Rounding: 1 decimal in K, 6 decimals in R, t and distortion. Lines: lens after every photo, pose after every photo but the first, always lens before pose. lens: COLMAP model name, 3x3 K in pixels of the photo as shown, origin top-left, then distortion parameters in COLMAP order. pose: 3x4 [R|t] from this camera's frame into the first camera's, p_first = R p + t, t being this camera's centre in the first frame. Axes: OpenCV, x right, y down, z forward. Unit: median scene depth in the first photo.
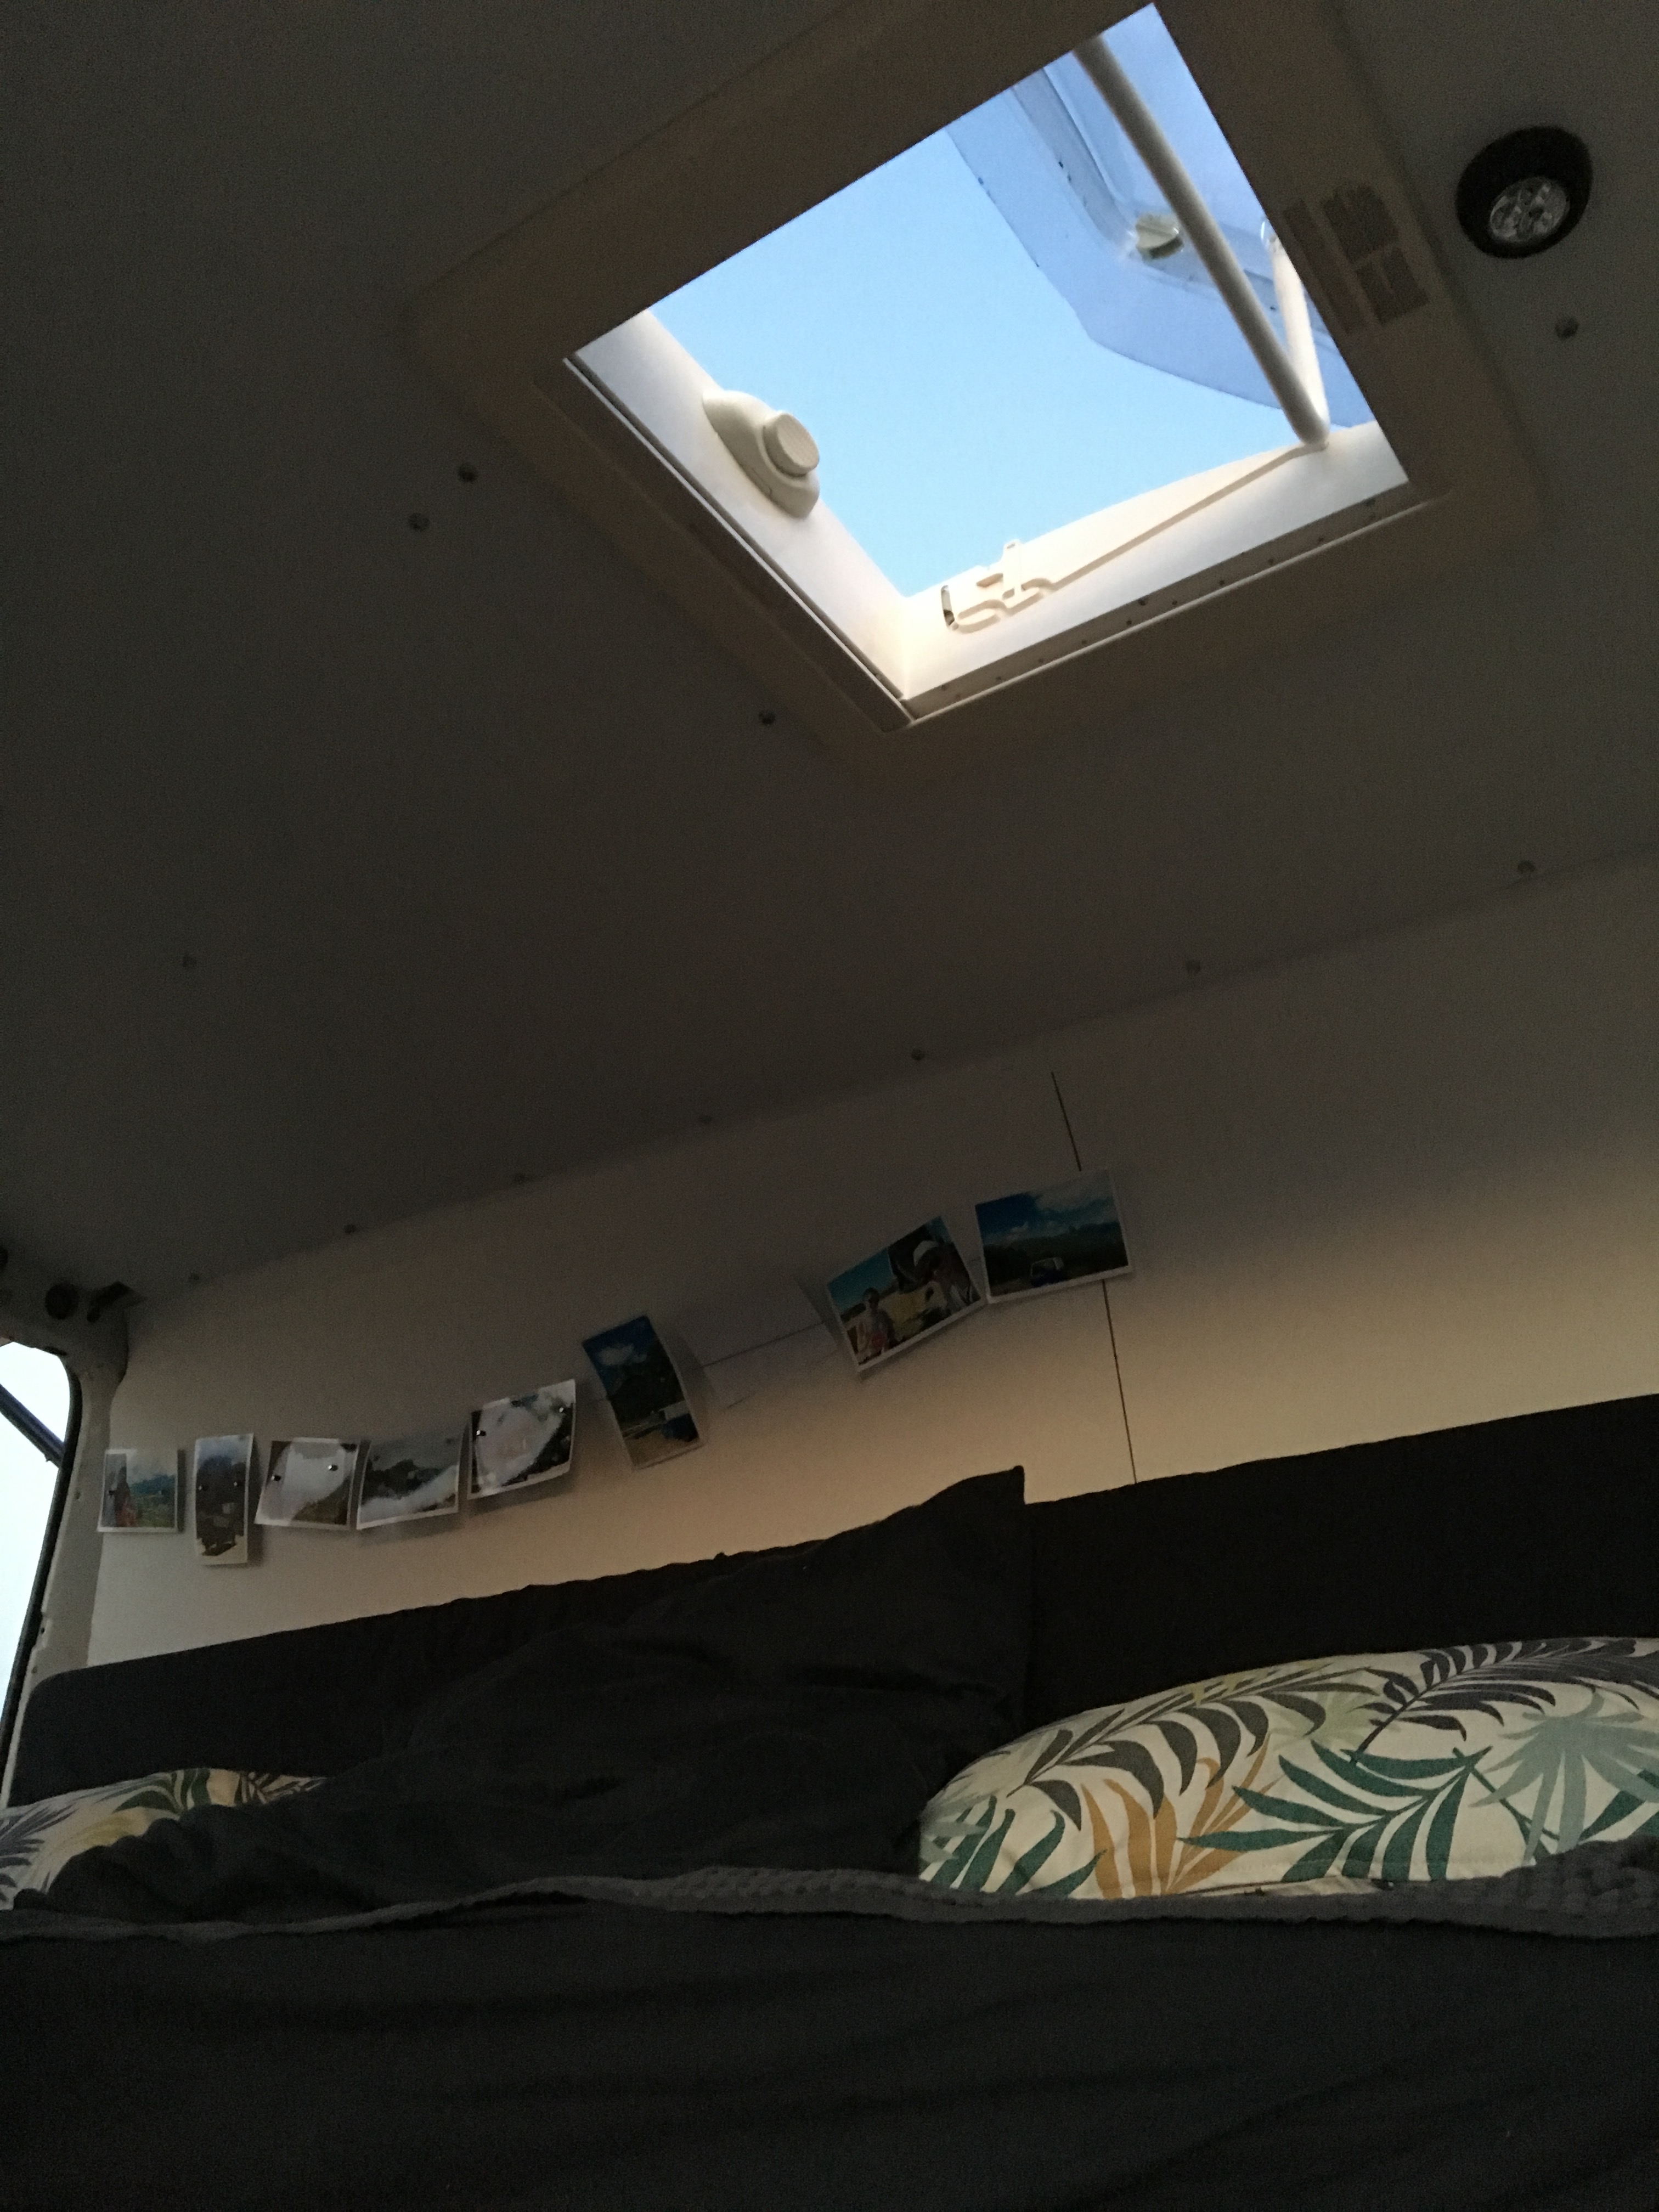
lens RADIAL K [[1831.1, 0, 842.1], [0, 1831.1, 1100.6], [0, 0, 1]] dist [0.001244, -0.007679]
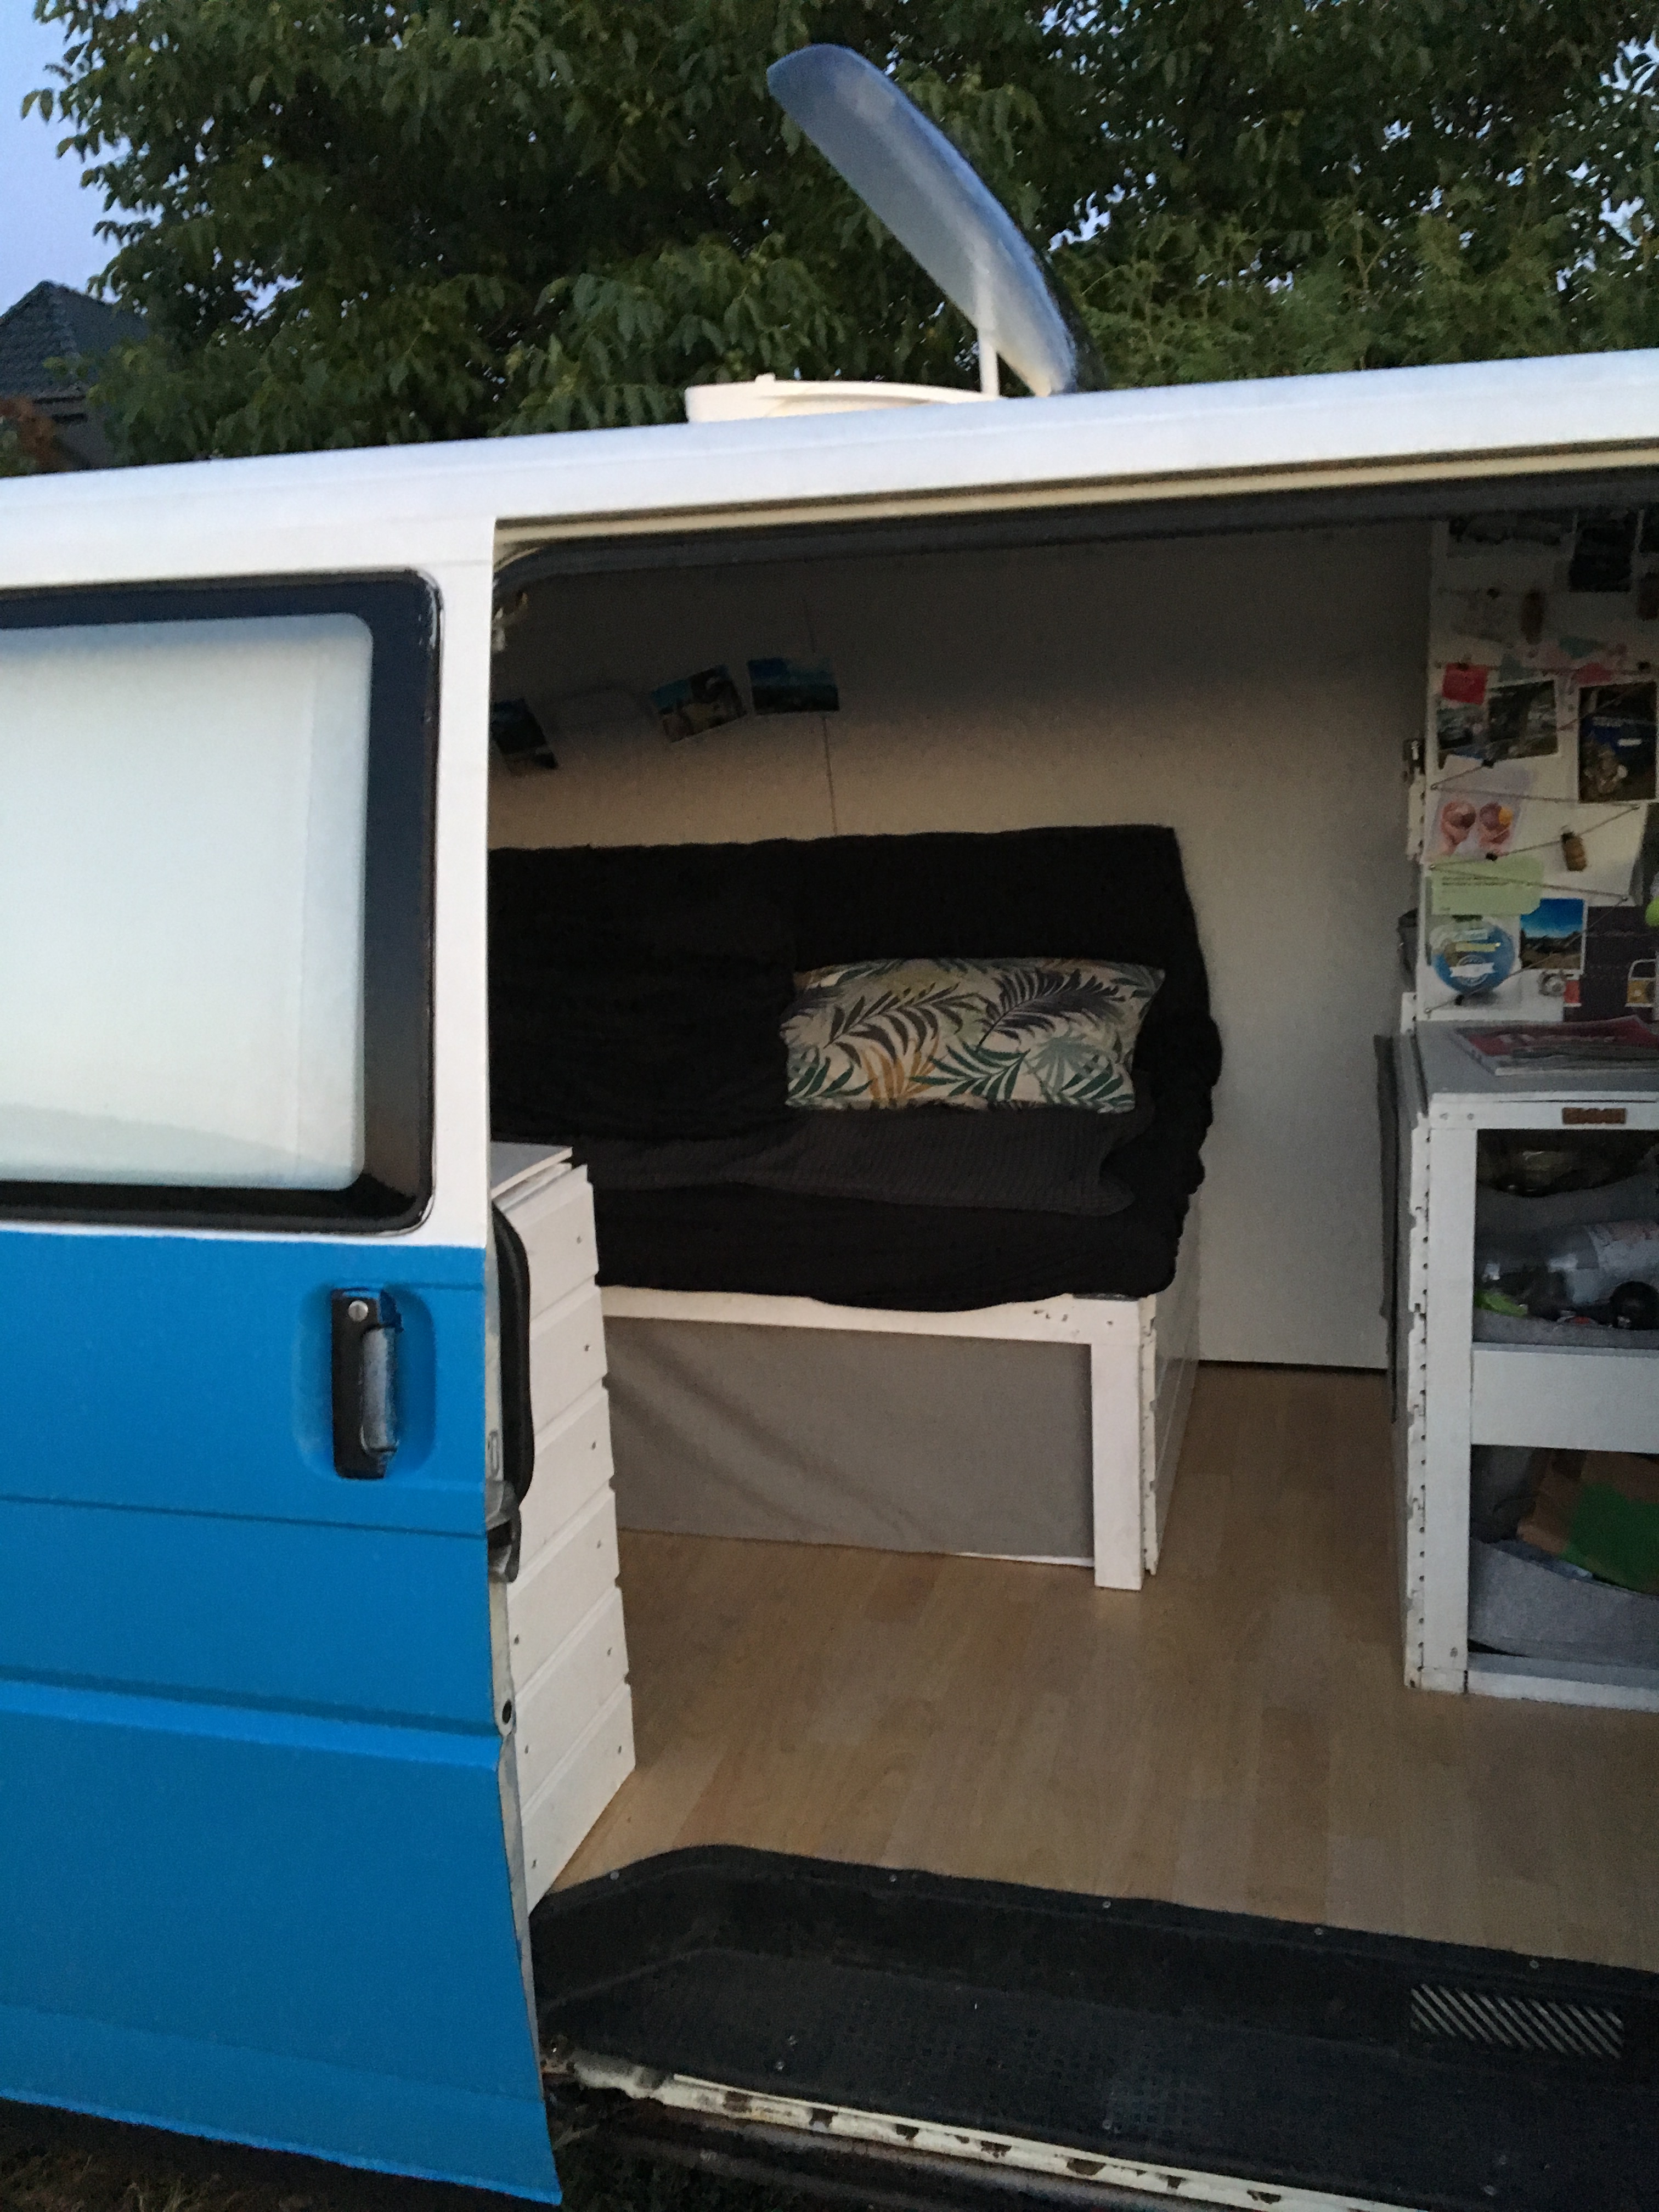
lens RADIAL K [[1831.1, 0, 842.1], [0, 1831.1, 1100.6], [0, 0, 1]] dist [0.001244, -0.007679]
pose [[0.941579, -0.125996, 0.312335, -0.654400], [-0.107263, 0.766909, 0.632728, -1.097811], [-0.319254, -0.629266, 0.708591, -0.734384]]
